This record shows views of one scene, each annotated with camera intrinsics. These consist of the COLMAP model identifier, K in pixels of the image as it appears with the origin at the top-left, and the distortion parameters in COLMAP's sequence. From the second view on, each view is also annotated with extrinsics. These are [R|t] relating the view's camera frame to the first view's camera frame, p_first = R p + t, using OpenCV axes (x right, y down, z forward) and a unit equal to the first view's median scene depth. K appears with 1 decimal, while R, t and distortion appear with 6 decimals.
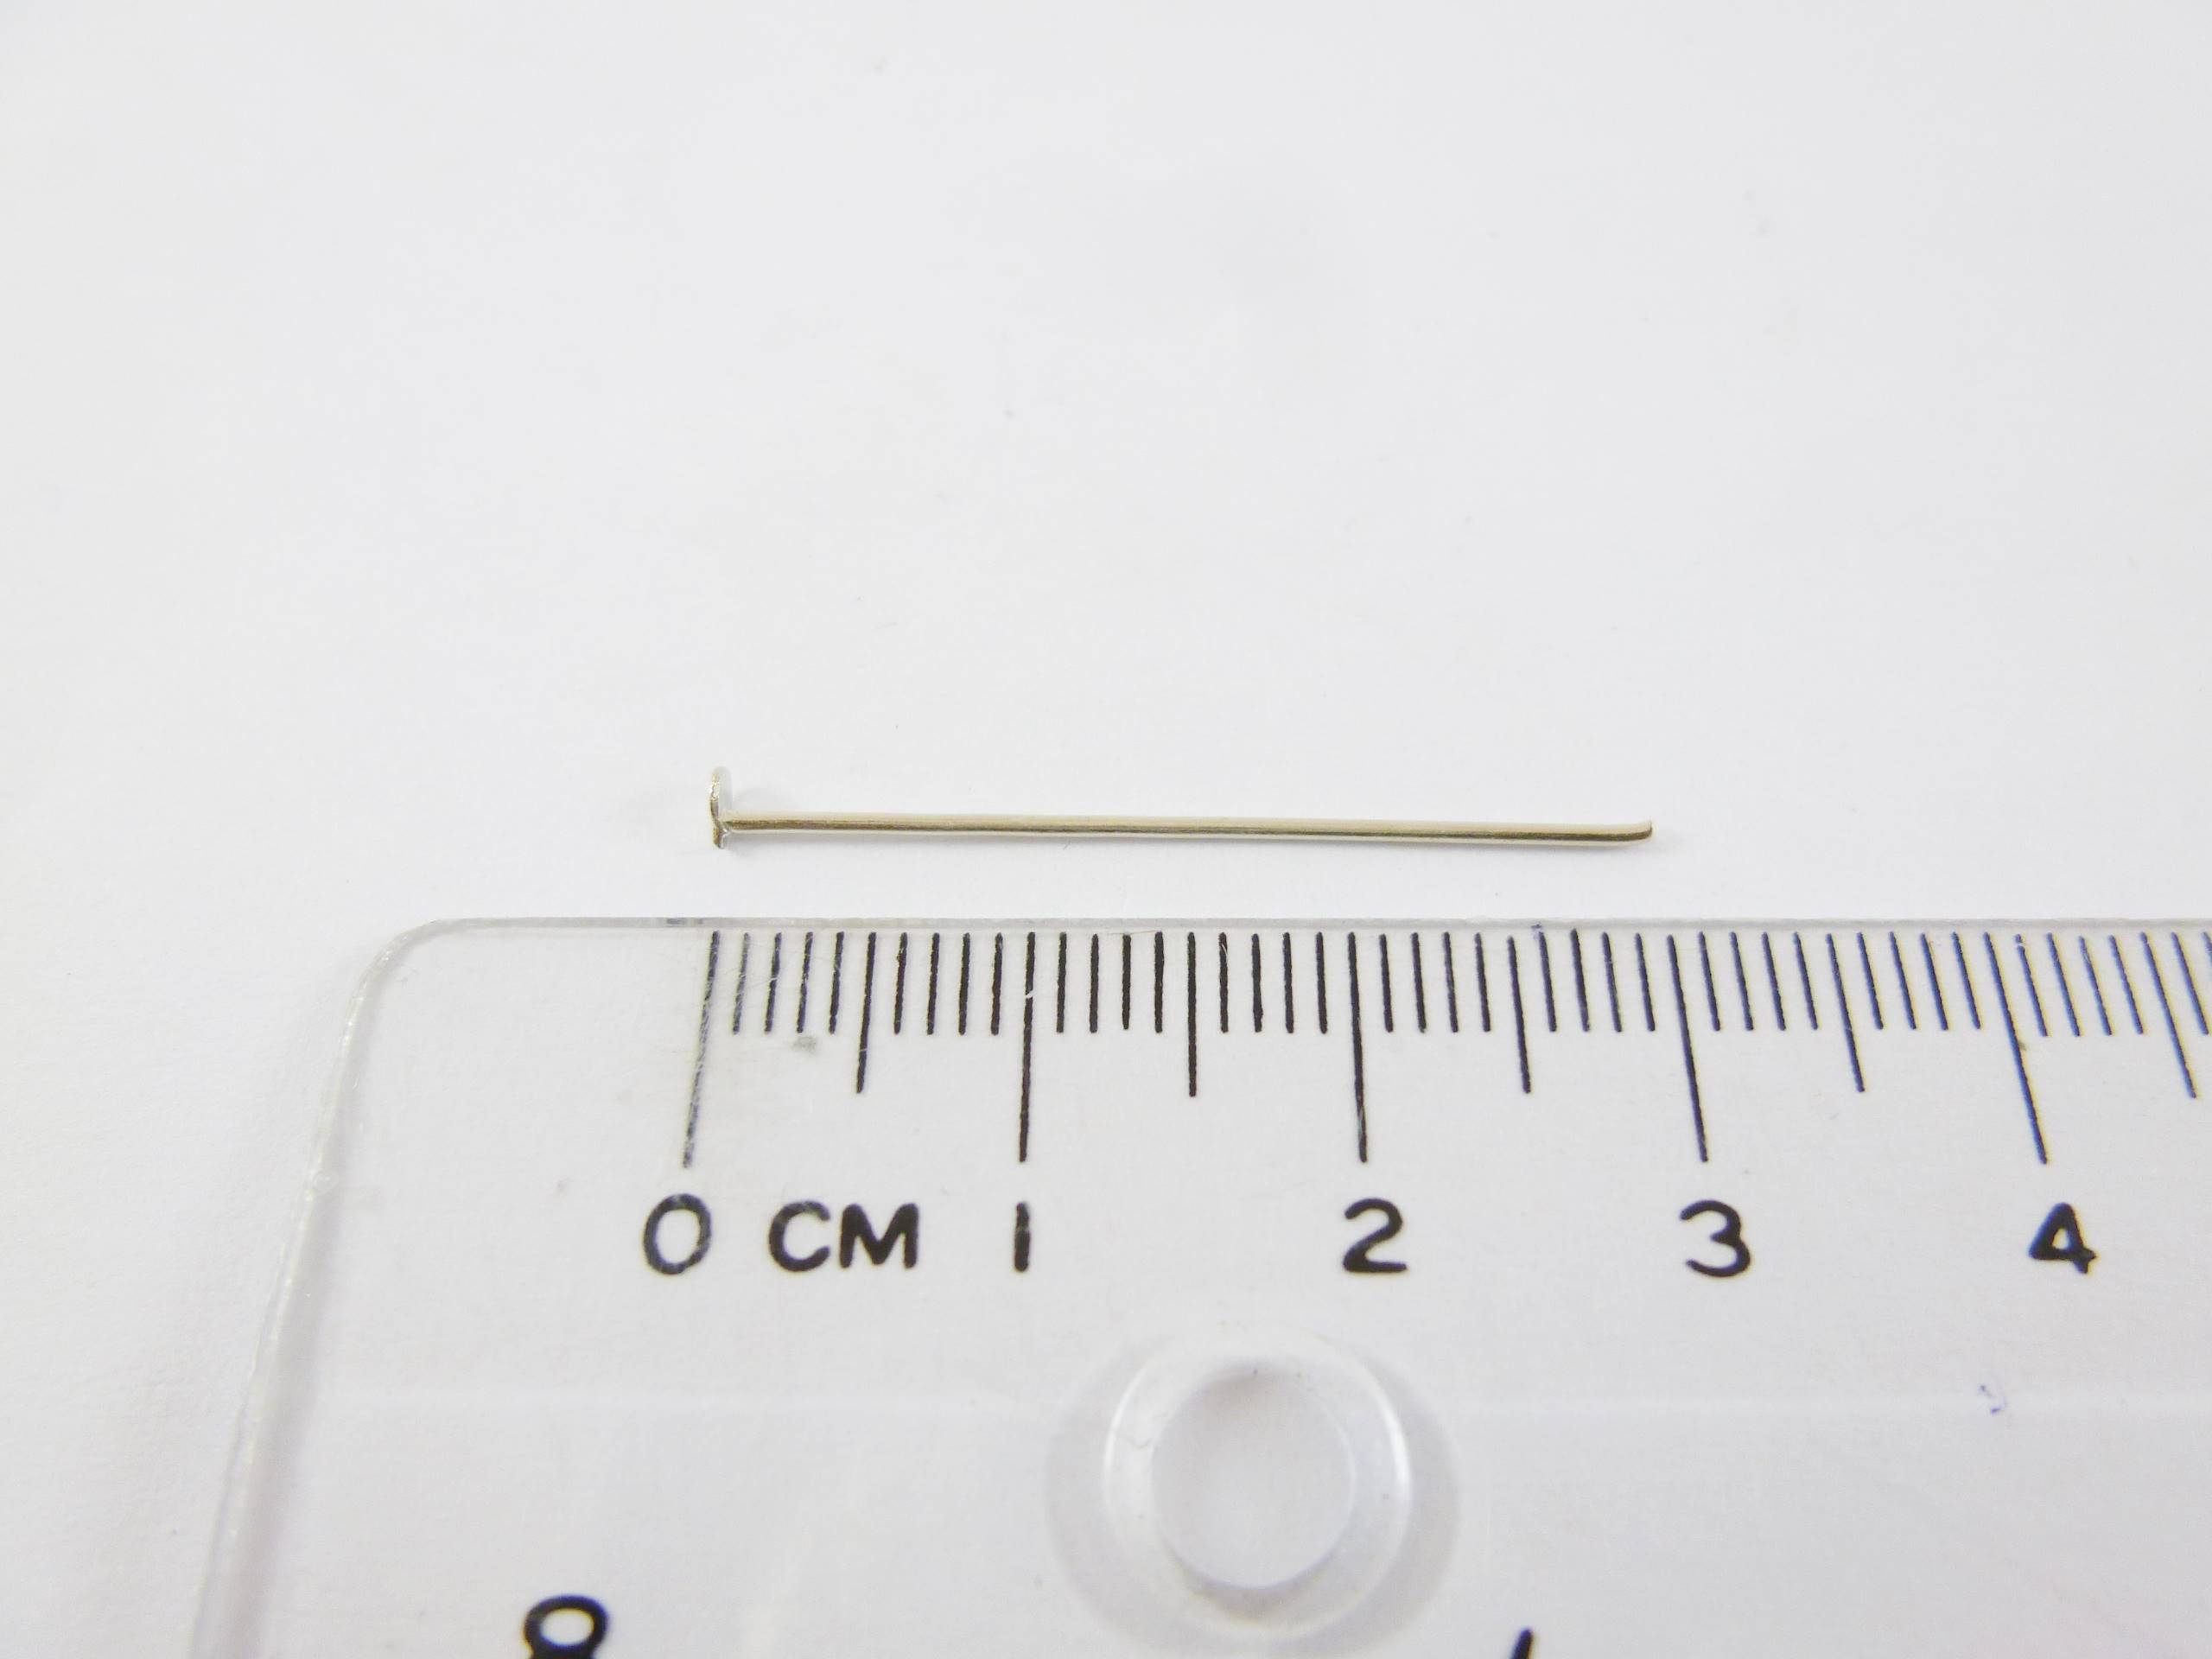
lens RADIAL K [[1556.5, 0, 1106.0], [0, 1556.5, 829.5], [0, 0, 1]] dist [-0.042029, 0.011593]
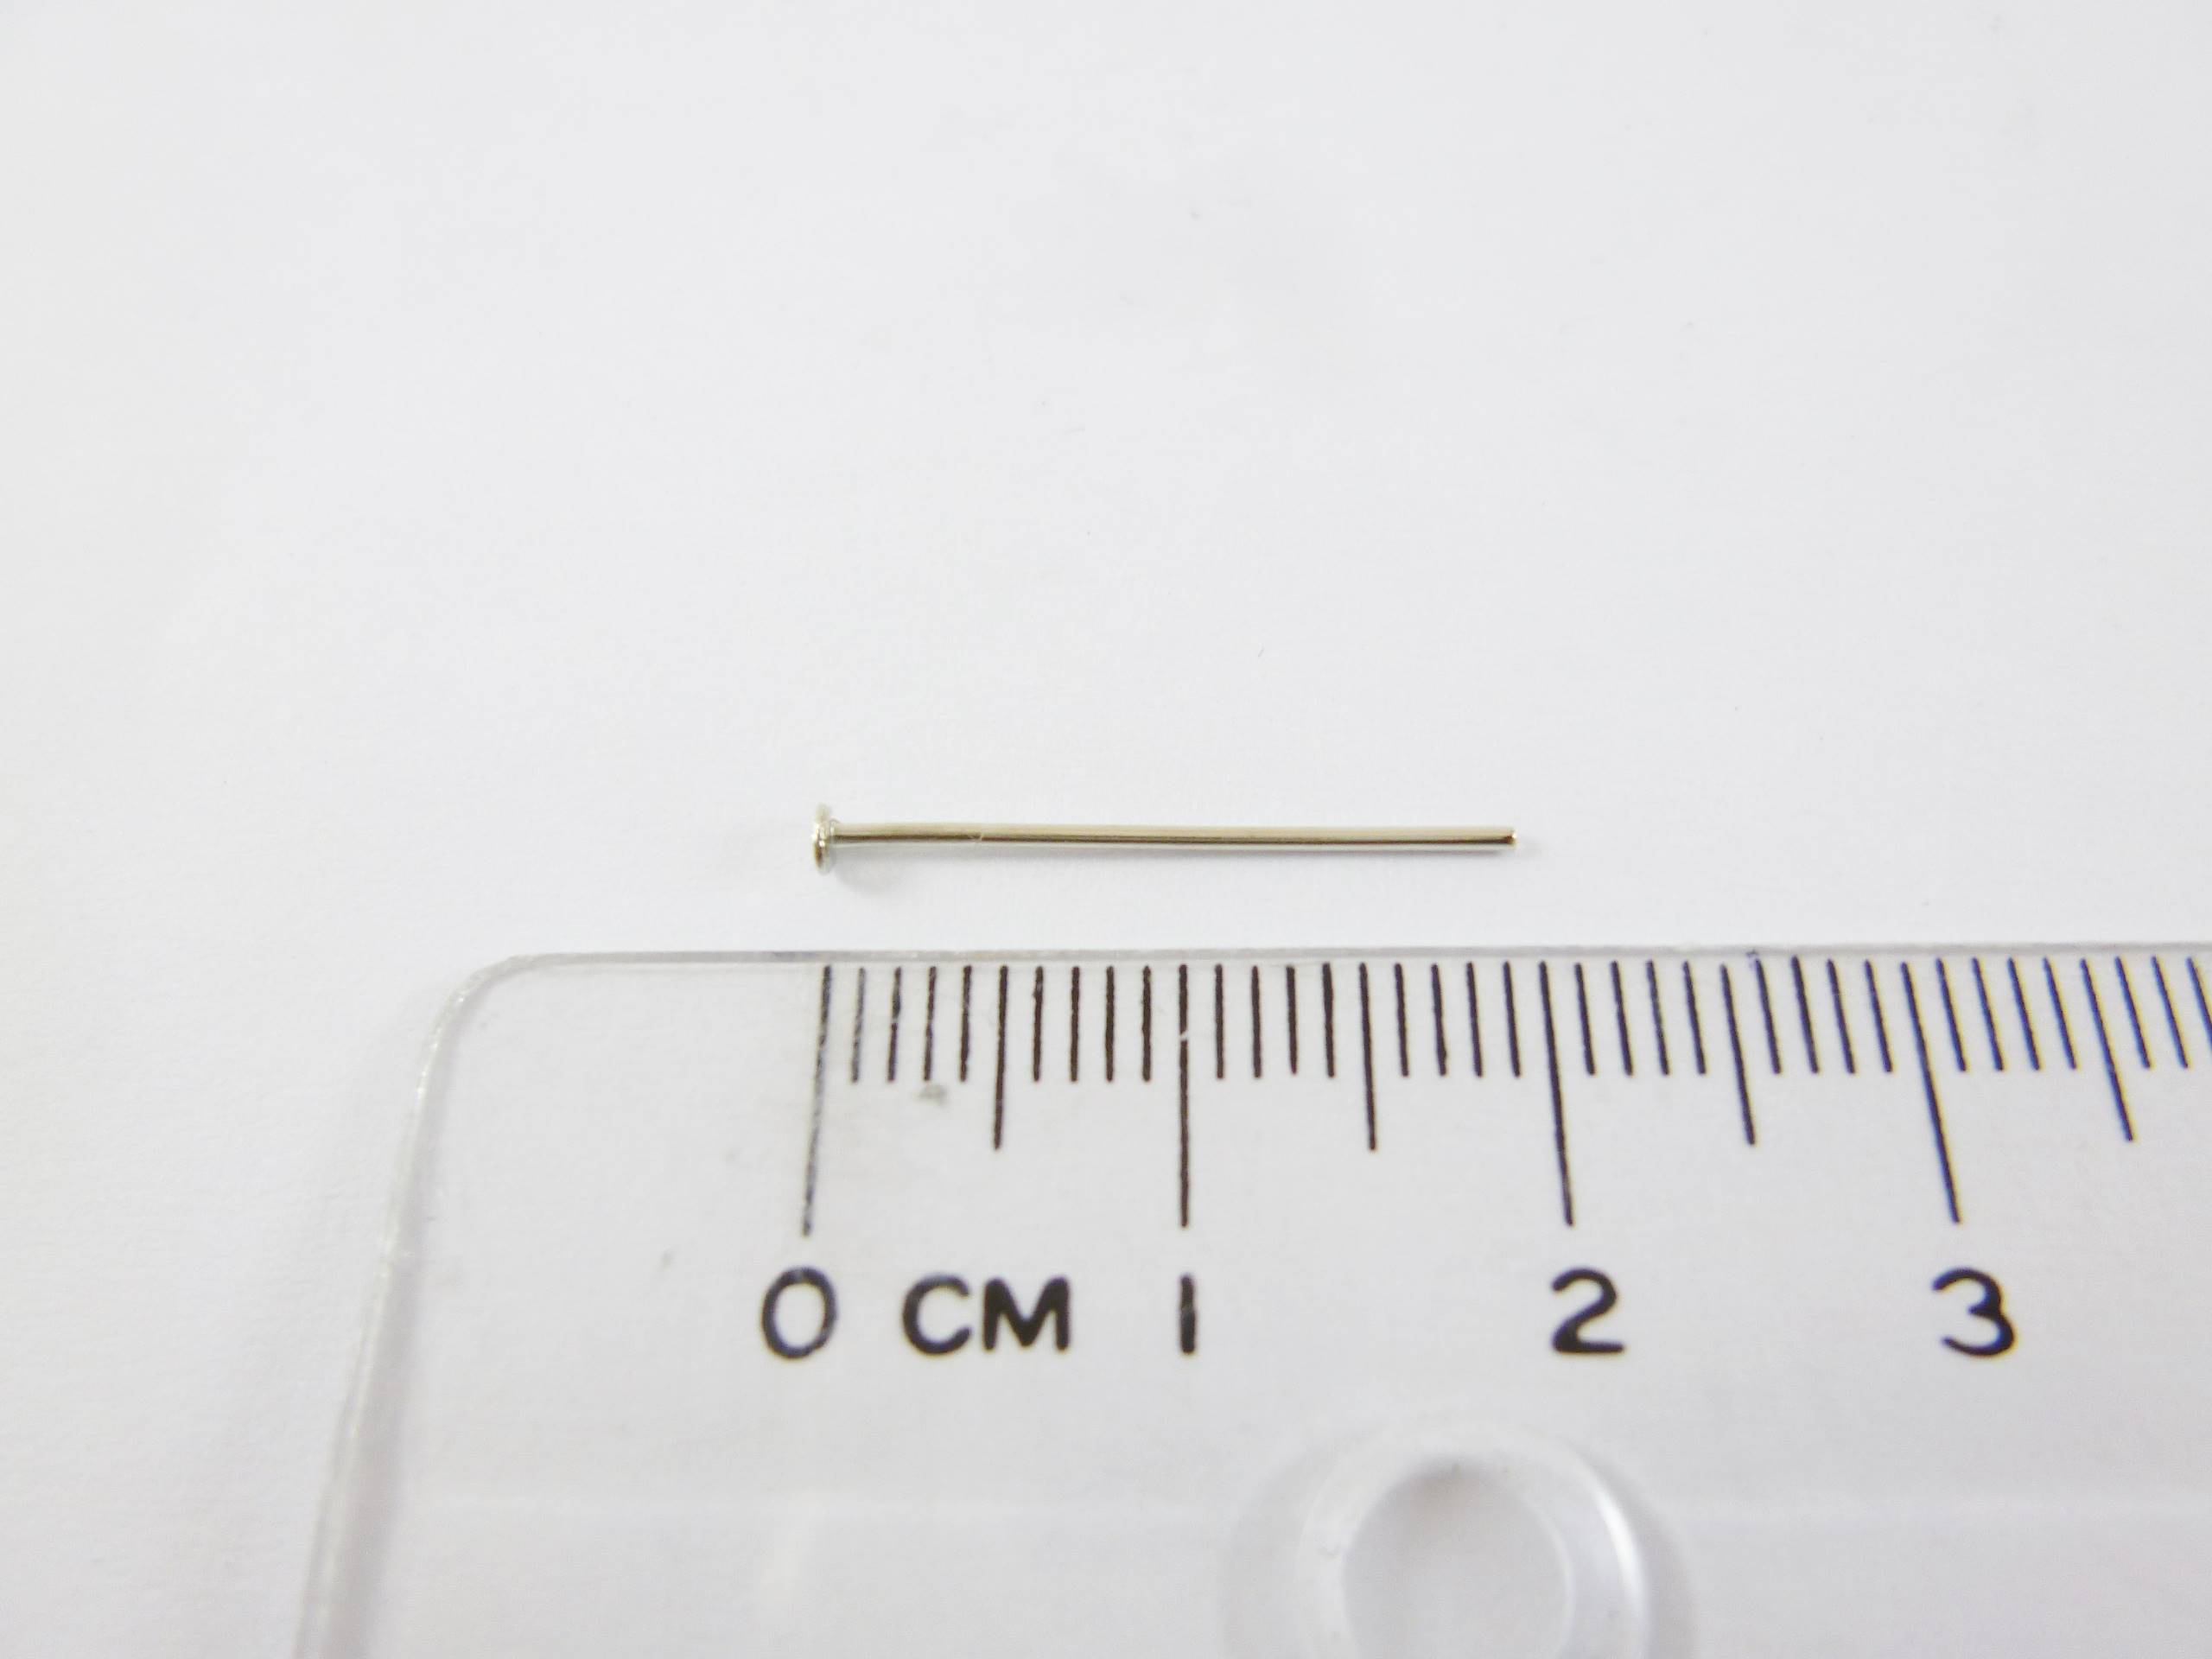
lens RADIAL K [[1556.5, 0, 1106.0], [0, 1556.5, 829.5], [0, 0, 1]] dist [-0.042029, 0.011593]
pose [[0.999812, -0.009757, -0.016735, -0.078334], [0.010281, 0.999450, 0.031531, -0.040747], [0.016418, -0.031697, 0.999363, 0.114756]]
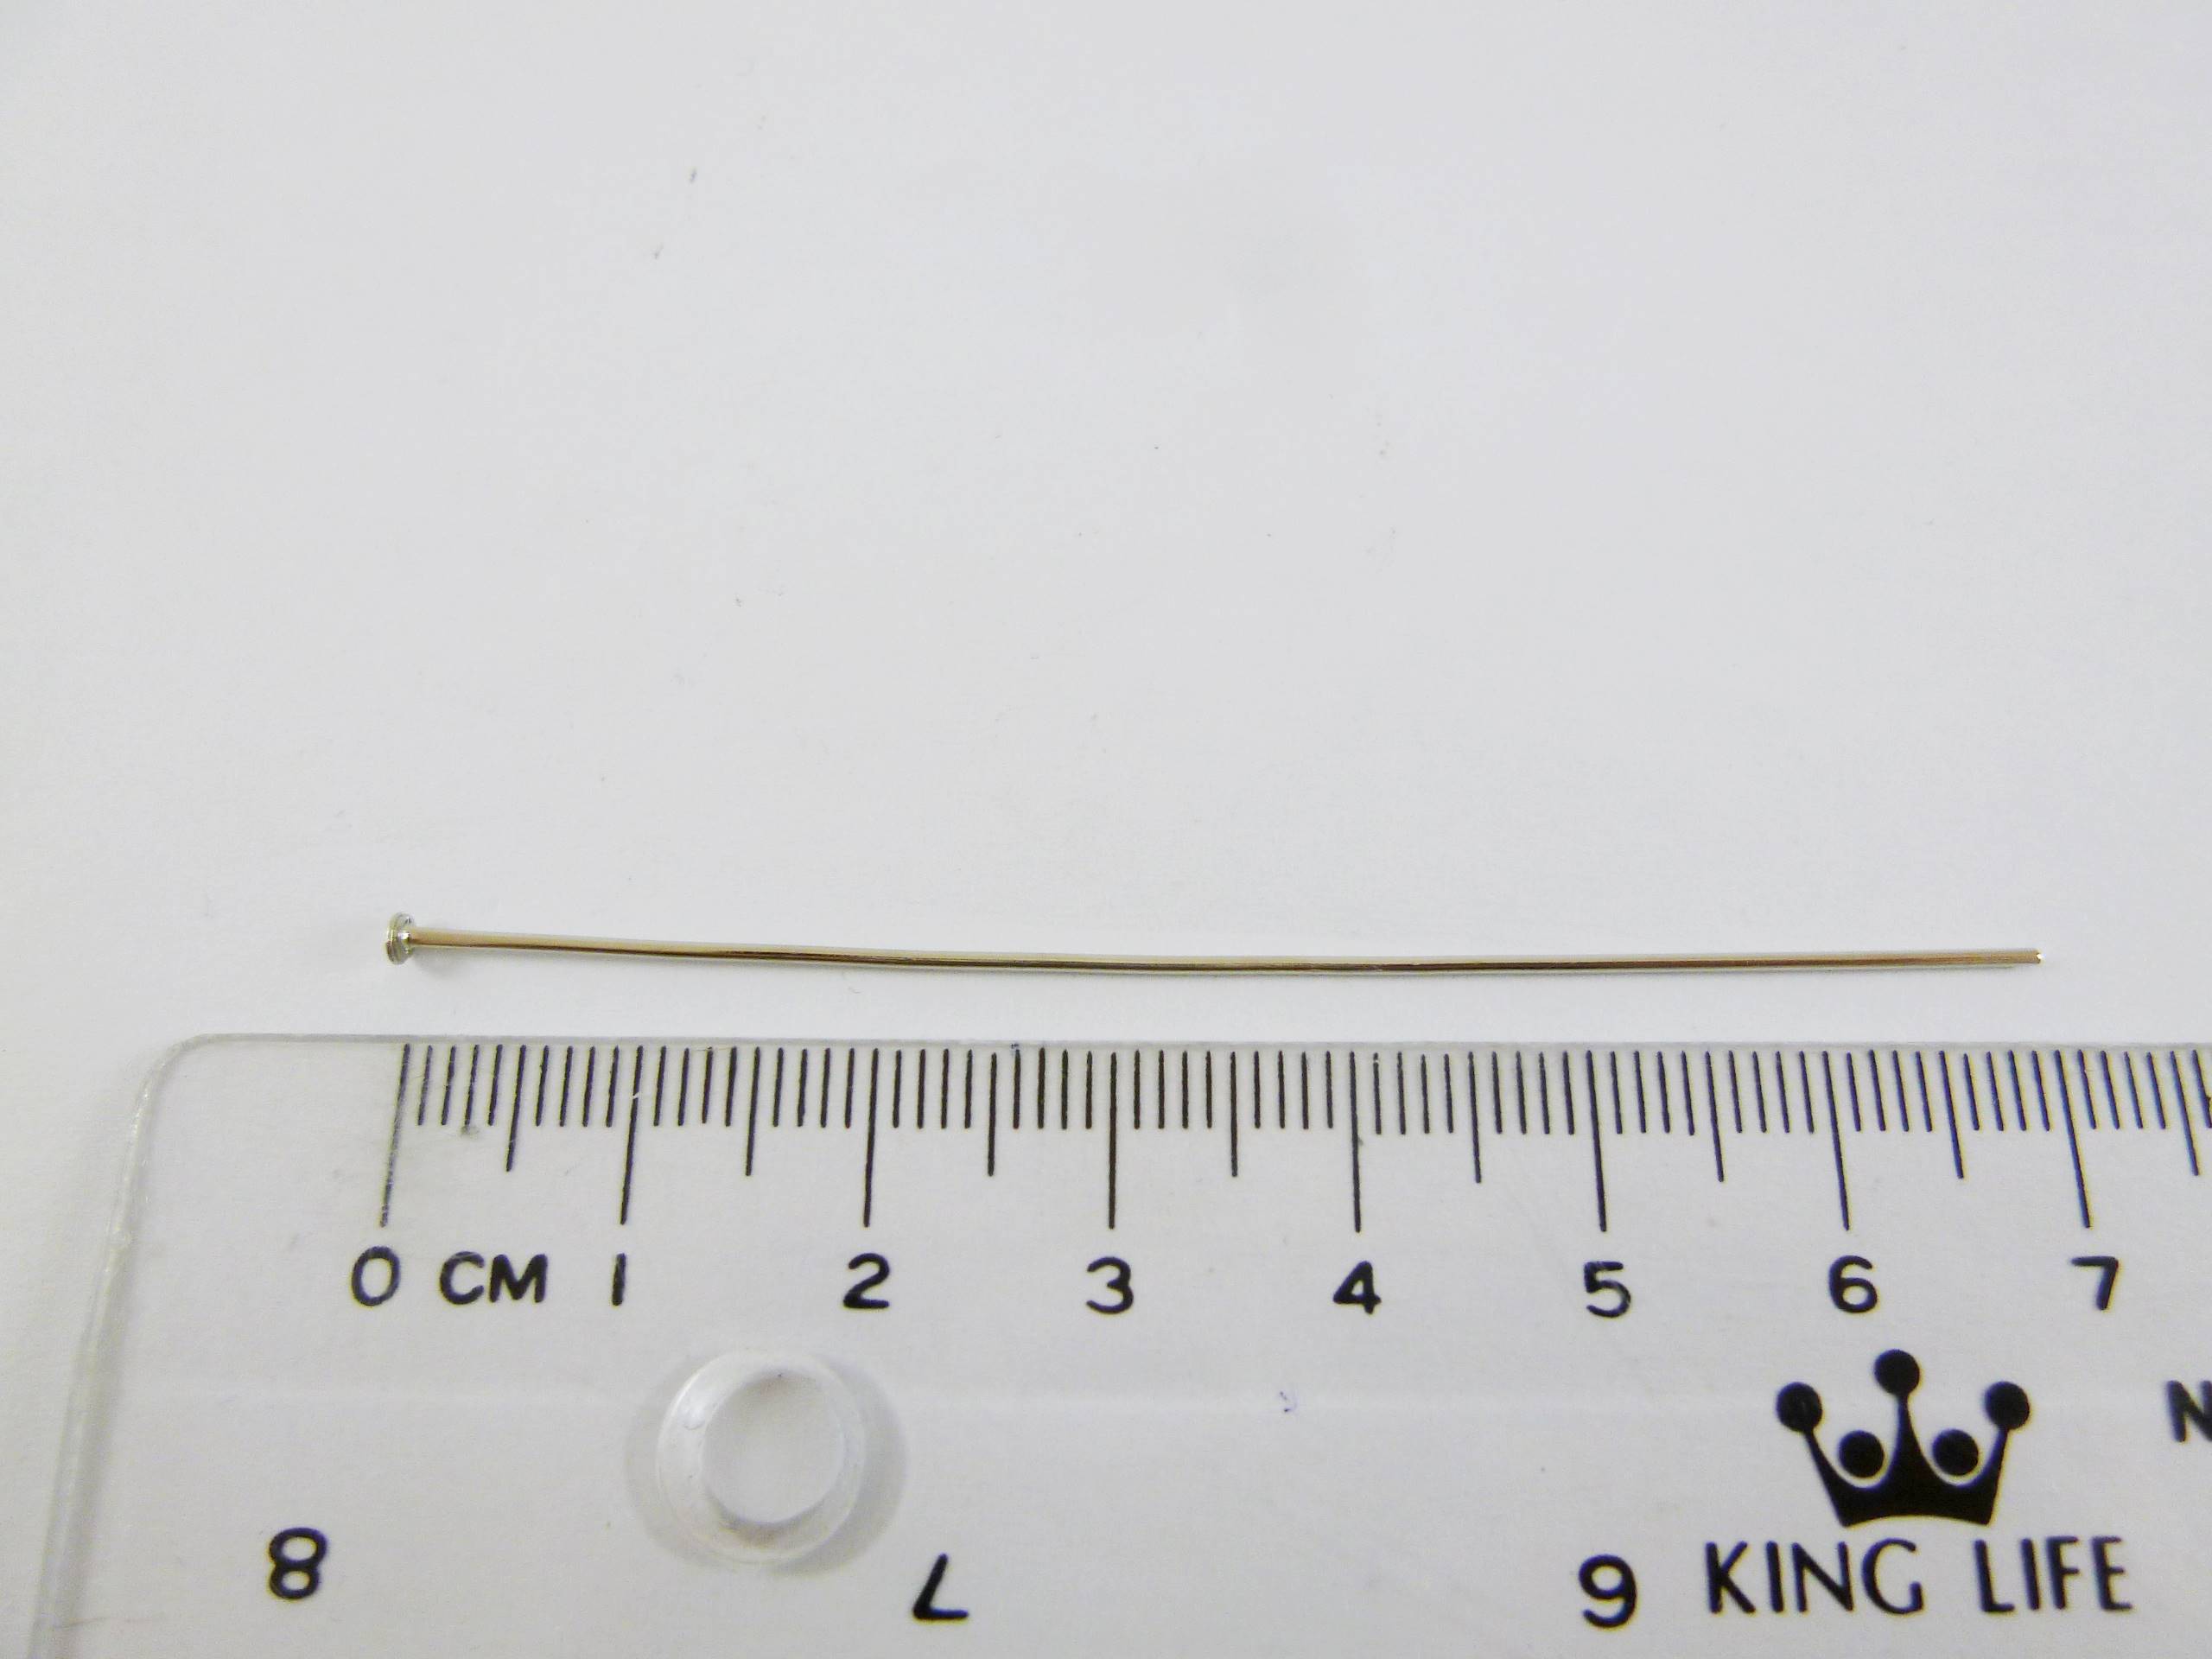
lens RADIAL K [[1556.5, 0, 1106.0], [0, 1556.5, 829.5], [0, 0, 1]] dist [-0.042029, 0.011593]
pose [[0.999942, -0.000732, 0.010780, 0.349682], [-0.000884, 0.988815, 0.149143, -0.328372], [-0.010768, -0.149144, 0.988757, -0.305875]]
